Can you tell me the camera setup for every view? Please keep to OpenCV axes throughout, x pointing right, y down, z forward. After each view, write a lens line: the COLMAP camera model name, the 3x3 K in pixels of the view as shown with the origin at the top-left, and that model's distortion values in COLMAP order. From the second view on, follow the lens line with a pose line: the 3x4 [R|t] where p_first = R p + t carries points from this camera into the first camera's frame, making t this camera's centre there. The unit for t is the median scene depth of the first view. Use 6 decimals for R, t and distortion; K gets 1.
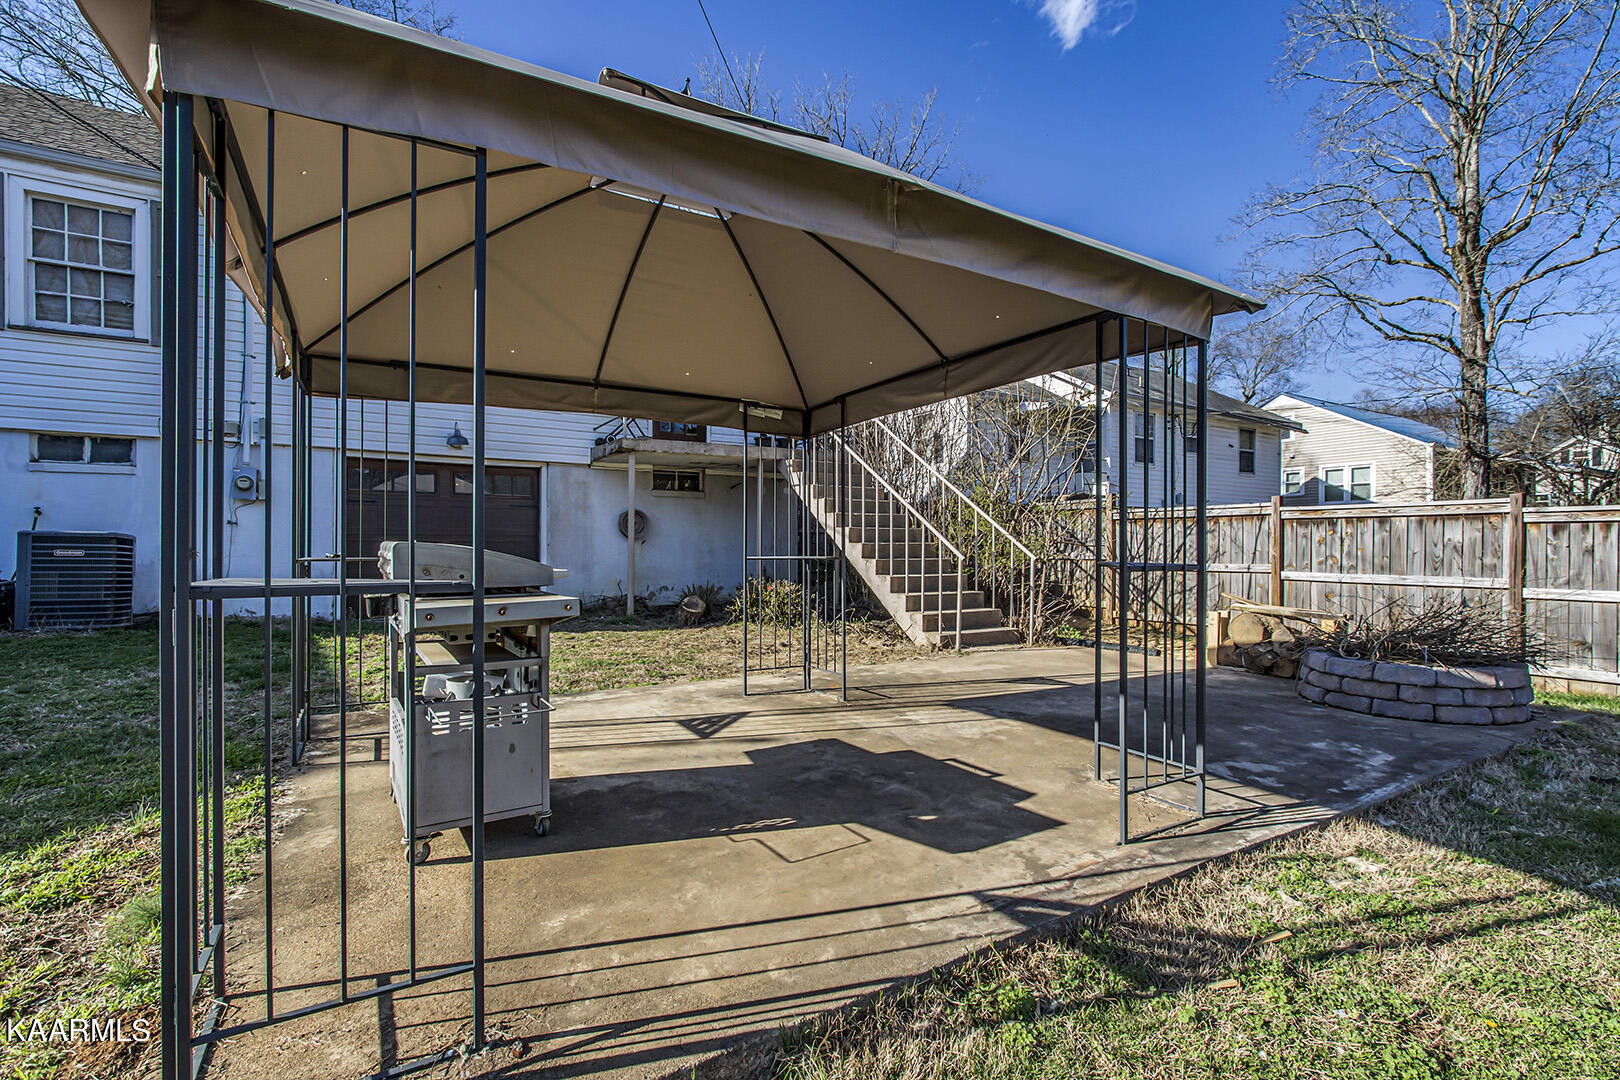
lens RADIAL K [[742.4, 0, 814.8], [0, 742.4, 548.2], [0, 0, 1]] dist [0.001519, 0.001109]
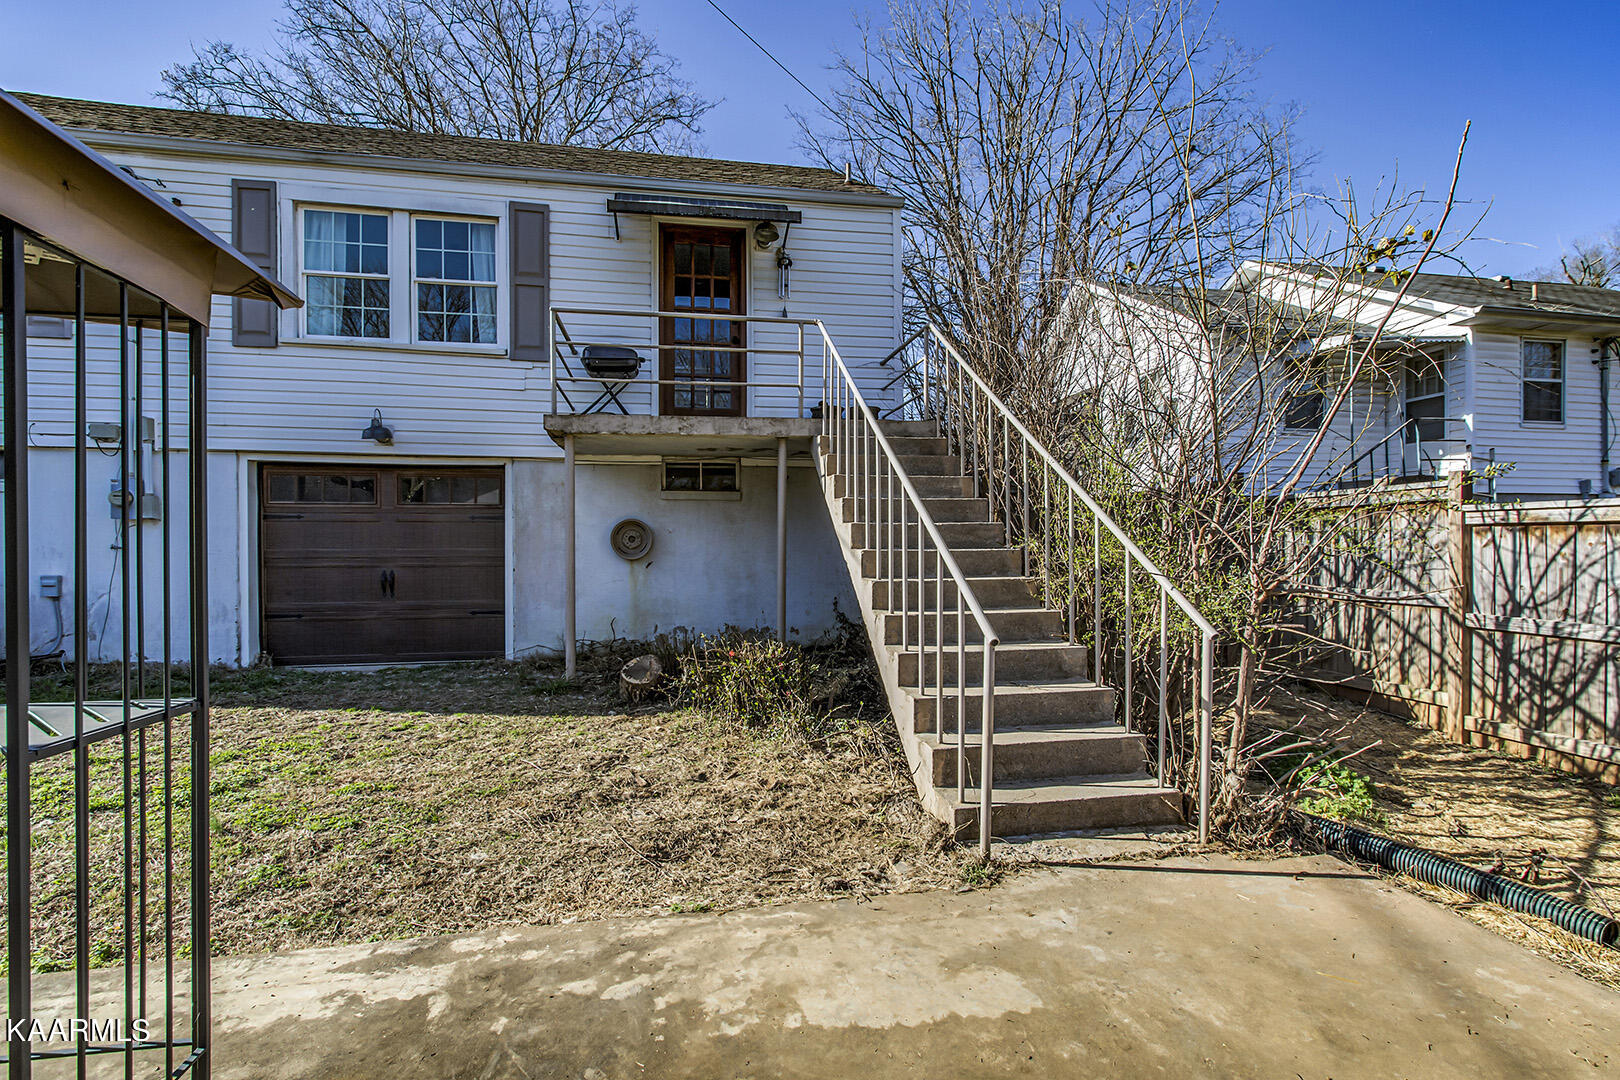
lens RADIAL K [[742.4, 0, 814.8], [0, 742.4, 548.2], [0, 0, 1]] dist [0.001519, 0.001109]
pose [[0.937993, -0.002696, -0.346642, 0.168657], [0.003979, 0.999988, 0.002991, -0.025369], [0.346630, -0.004185, 0.937993, 0.392374]]
